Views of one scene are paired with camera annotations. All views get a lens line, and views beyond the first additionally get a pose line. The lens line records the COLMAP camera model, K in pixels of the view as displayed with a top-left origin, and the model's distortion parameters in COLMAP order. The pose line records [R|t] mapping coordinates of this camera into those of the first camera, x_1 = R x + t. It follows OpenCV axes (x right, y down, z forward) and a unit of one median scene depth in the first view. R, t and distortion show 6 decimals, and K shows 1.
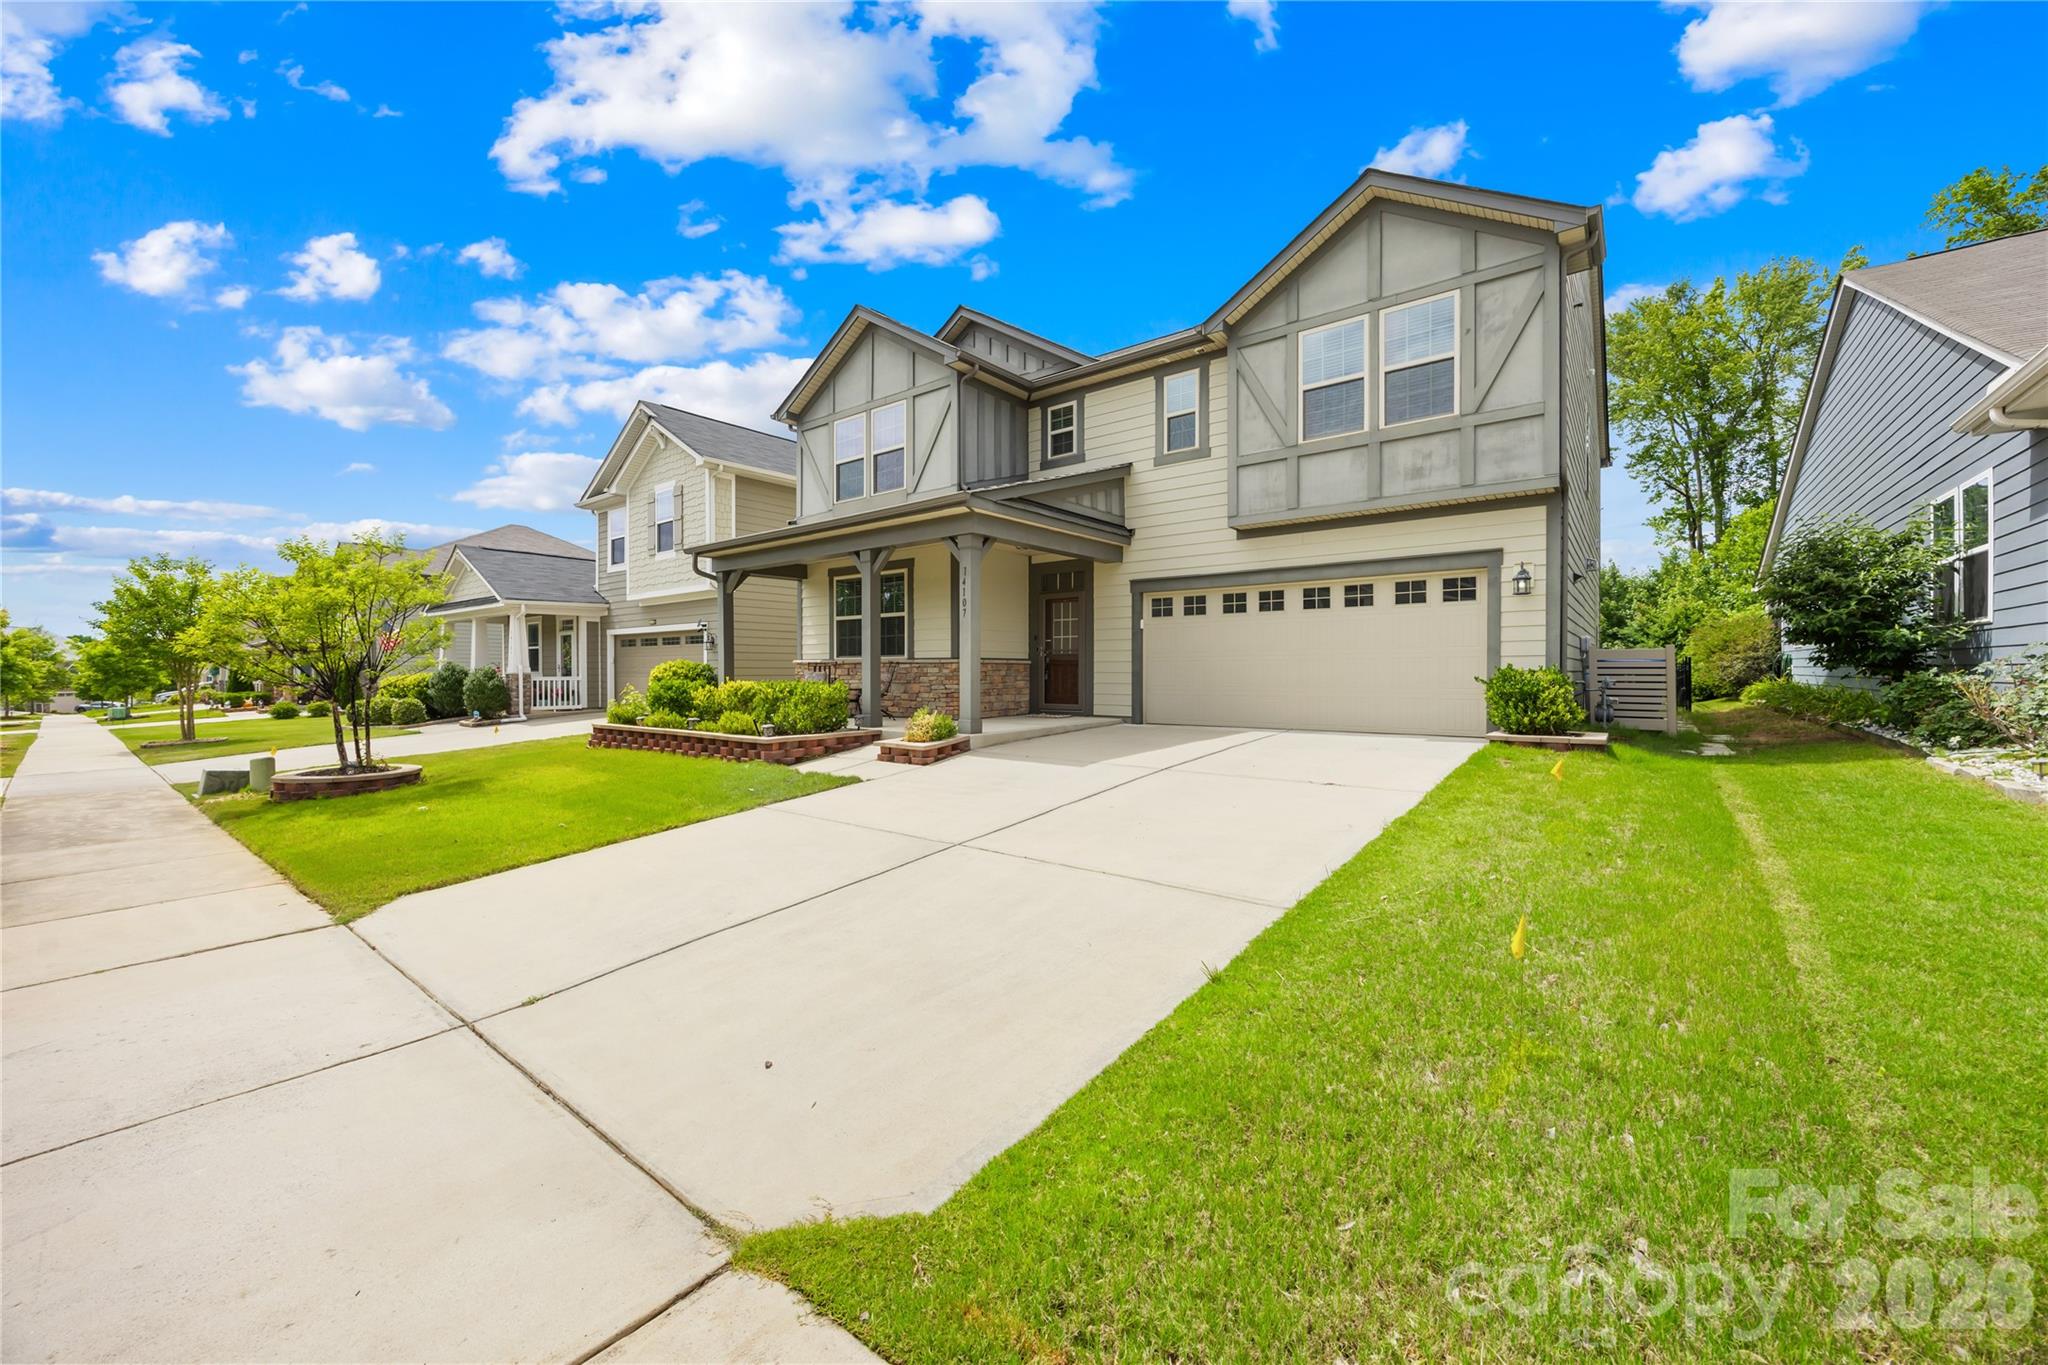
lens RADIAL K [[779.6, 0, 1030.9], [0, 779.6, 681.9], [0, 0, 1]] dist [0.000175, -0.000033]
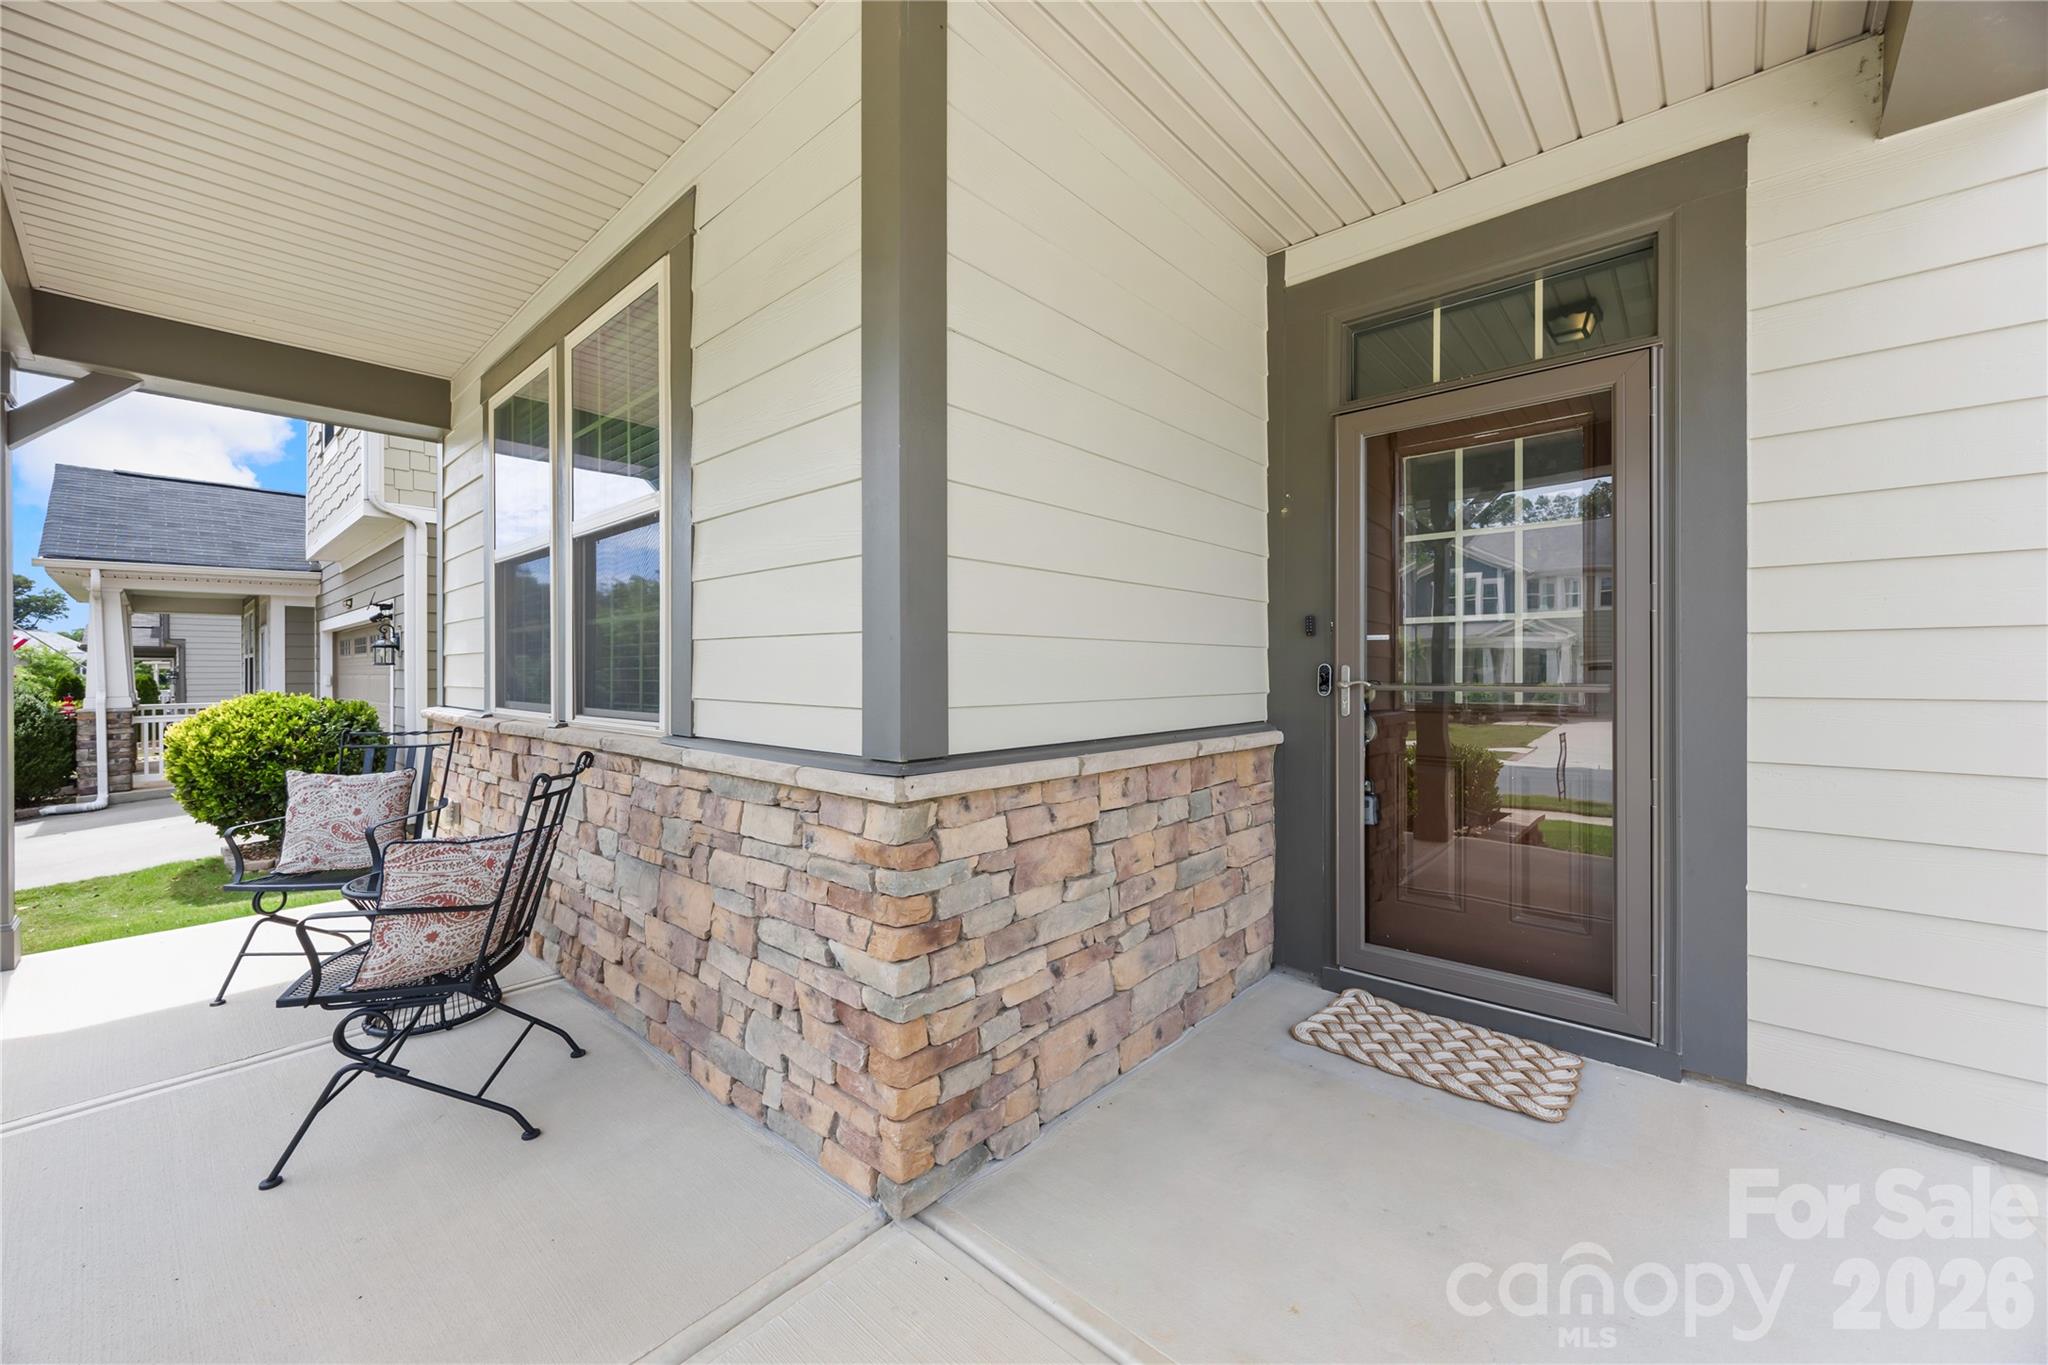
lens RADIAL K [[779.6, 0, 1021.8], [0, 779.6, 675.2], [0, 0, 1]] dist [0.000175, -0.000033]
pose [[0.997314, -0.001783, -0.073221, -0.057539], [0.001284, 0.999976, -0.006861, -0.041762], [0.073231, 0.006749, 0.997292, 0.790664]]
